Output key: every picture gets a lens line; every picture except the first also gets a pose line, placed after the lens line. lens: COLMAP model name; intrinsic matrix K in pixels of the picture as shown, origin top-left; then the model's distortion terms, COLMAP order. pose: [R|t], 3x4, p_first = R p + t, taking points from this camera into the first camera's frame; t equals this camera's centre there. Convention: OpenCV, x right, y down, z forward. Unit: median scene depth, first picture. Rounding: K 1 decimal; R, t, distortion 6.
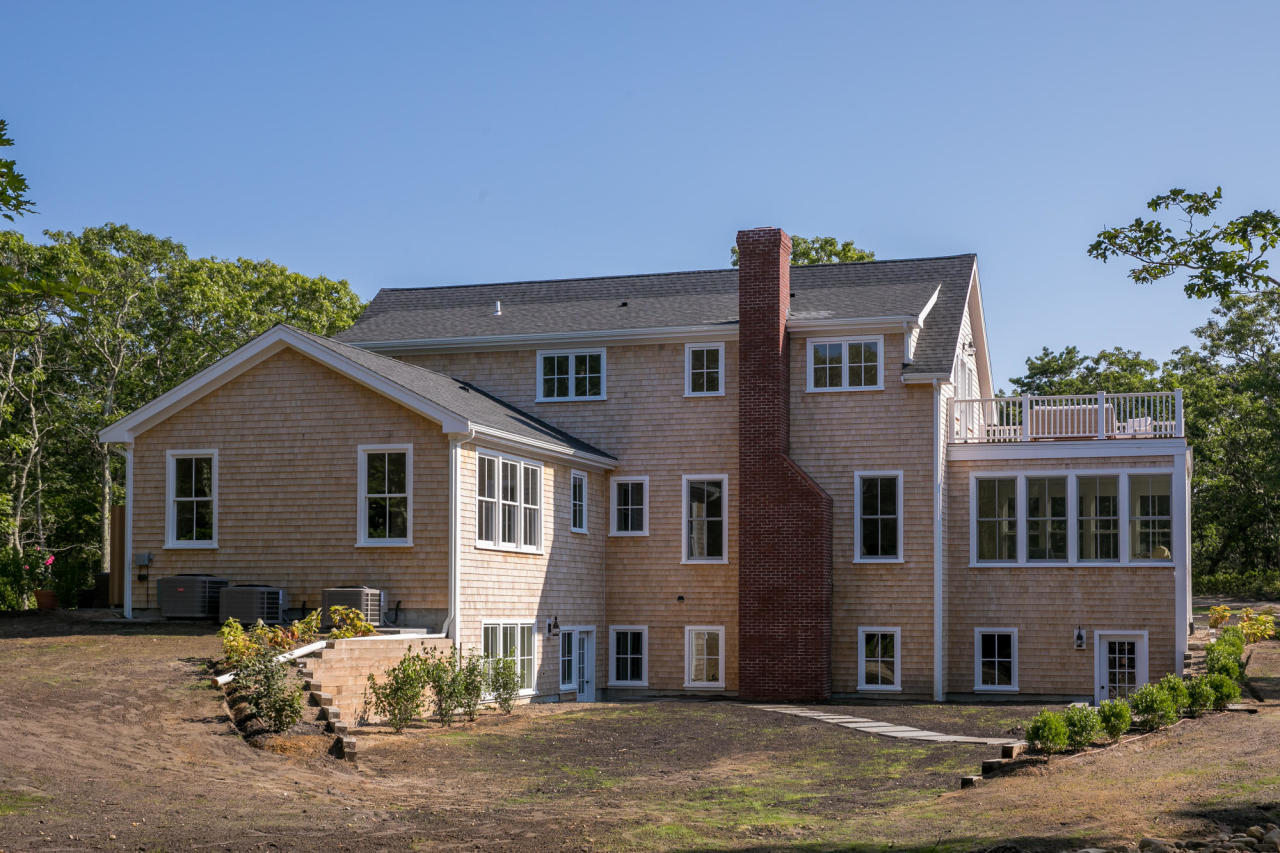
lens RADIAL K [[1470.9, 0, 686.8], [0, 1470.9, 395.5], [0, 0, 1]] dist [0.075310, 0.000000]
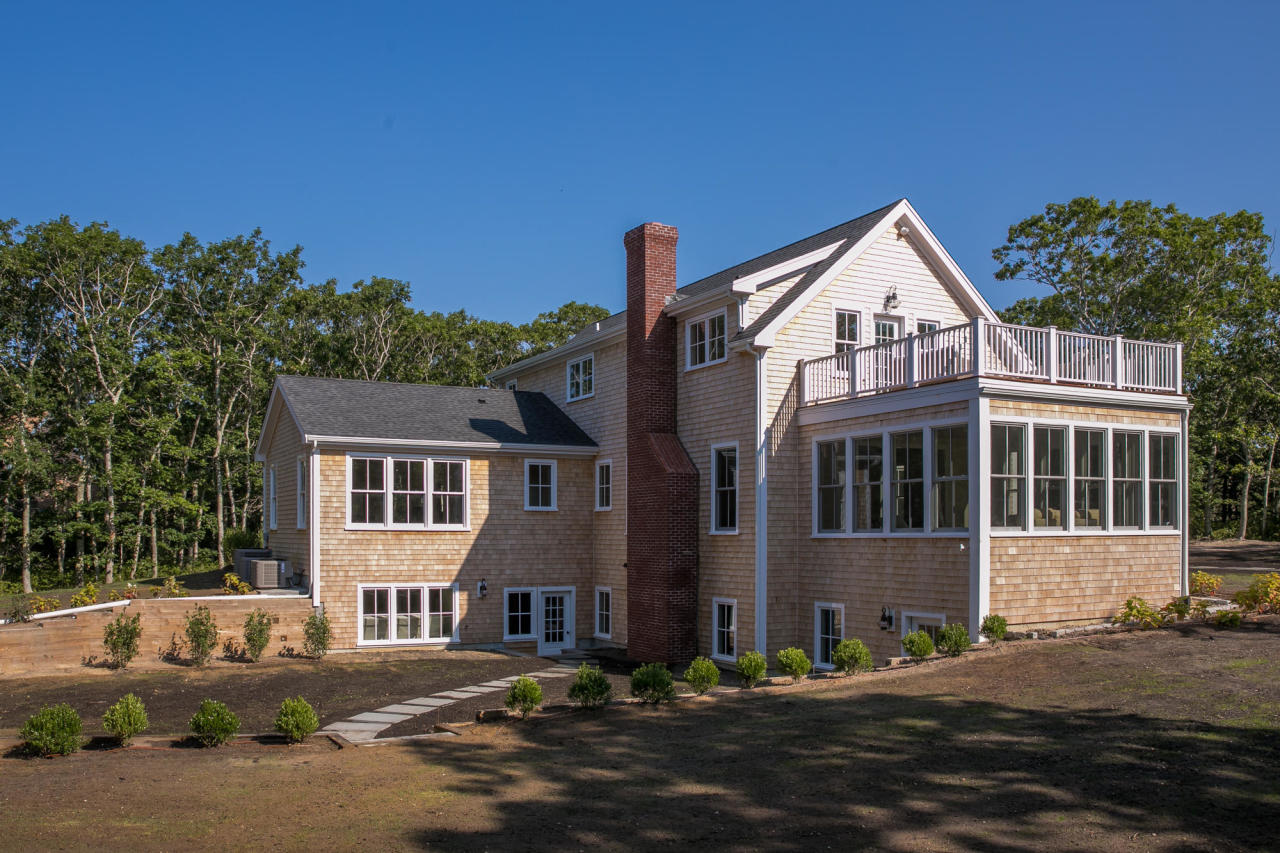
lens RADIAL K [[1012.2, 0, 603.8], [0, 1012.2, 405.5], [0, 0, 1]] dist [-0.064315, 0.011887]
pose [[0.707797, -0.093229, -0.700237, 0.564924], [0.104172, 0.994191, -0.027069, 0.036639], [0.698693, -0.053786, 0.713397, 0.460952]]
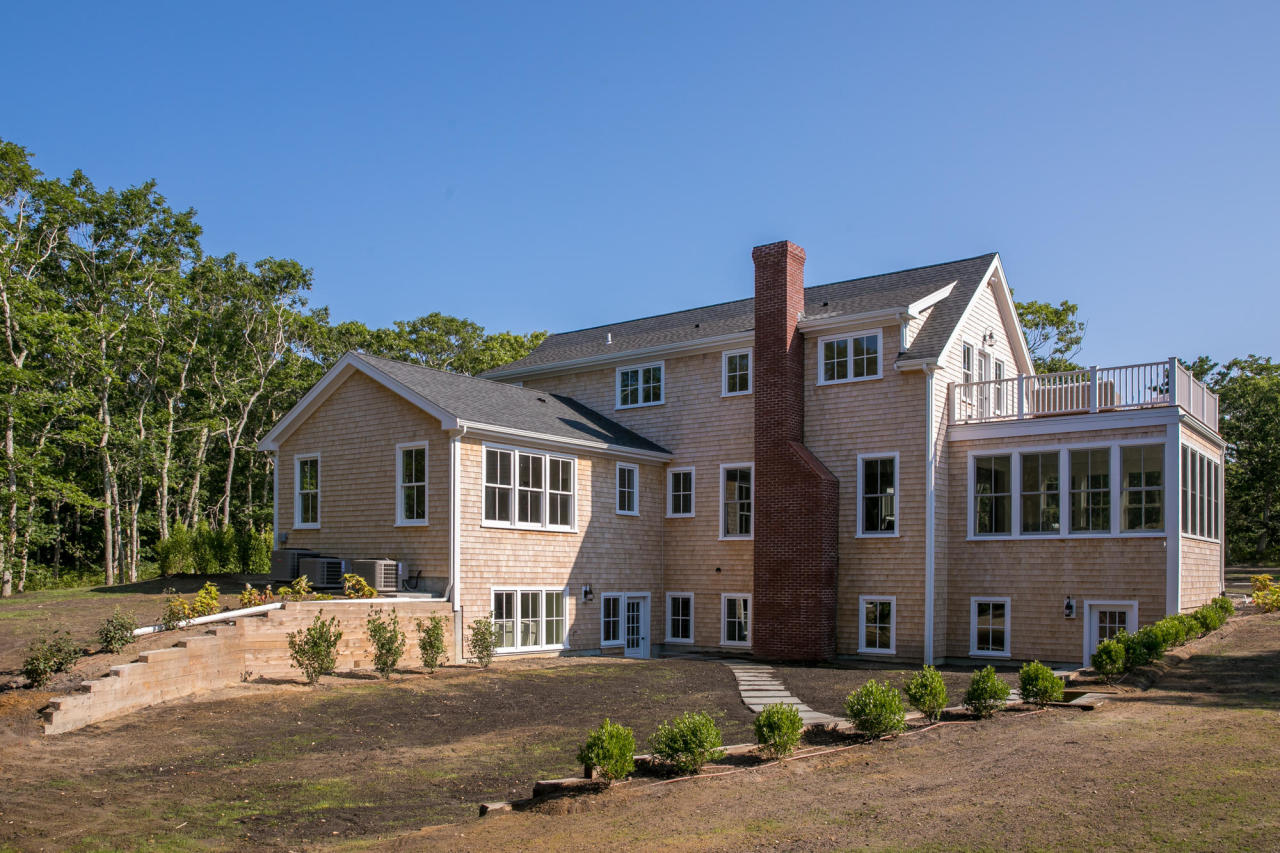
lens RADIAL K [[977.4, 0, 642.5], [0, 977.4, 472.5], [0, 0, 1]] dist [-0.040092, 0.010719]
pose [[0.940783, -0.030951, -0.337594, 0.211406], [0.043750, 0.998581, 0.030370, 0.036465], [0.336175, -0.043341, 0.940802, 0.268524]]
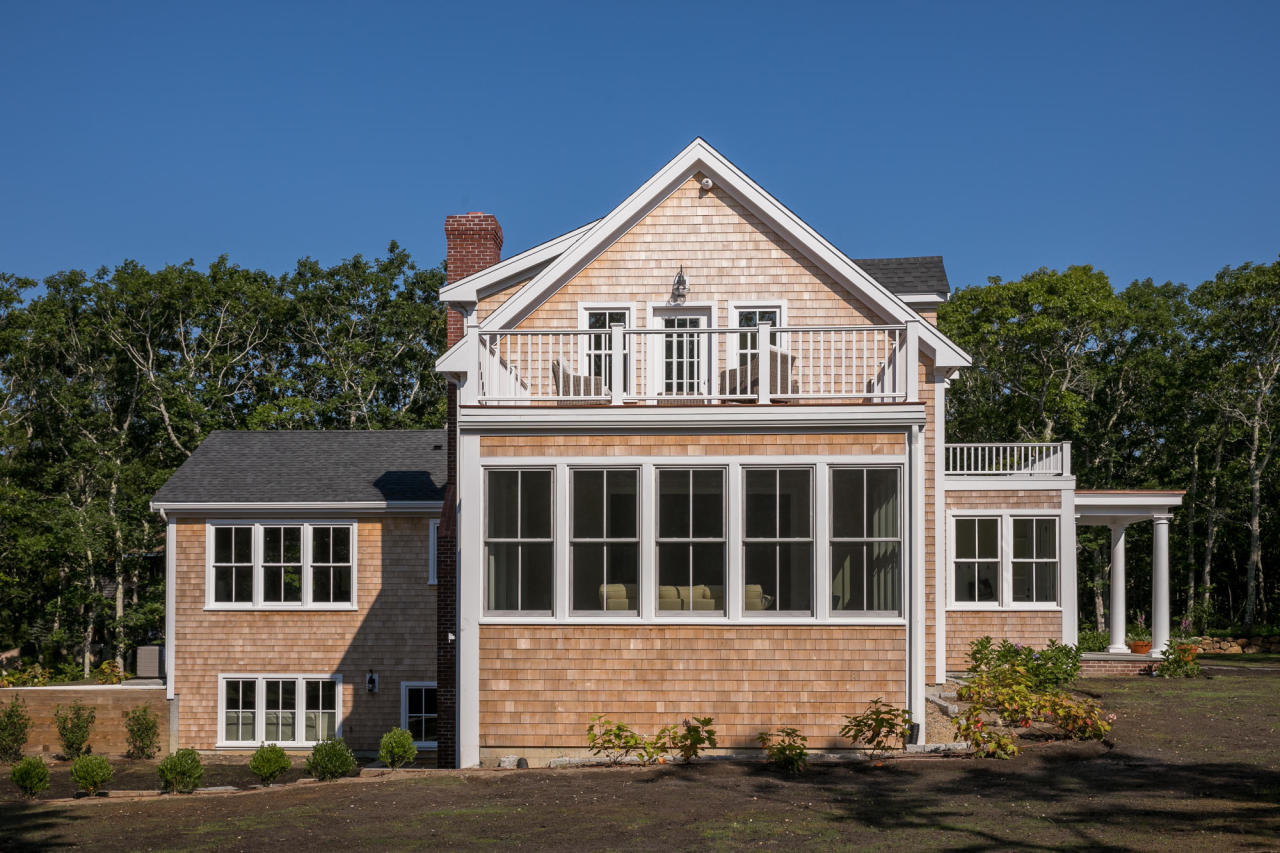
lens RADIAL K [[1470.9, 0, 647.6], [0, 1470.9, 420.6], [0, 0, 1]] dist [0.075310, 0.000000]
pose [[0.264886, -0.125293, -0.956105, 0.908267], [0.136984, 0.986356, -0.091306, 0.095680], [0.954500, -0.106785, 0.278435, 0.887806]]
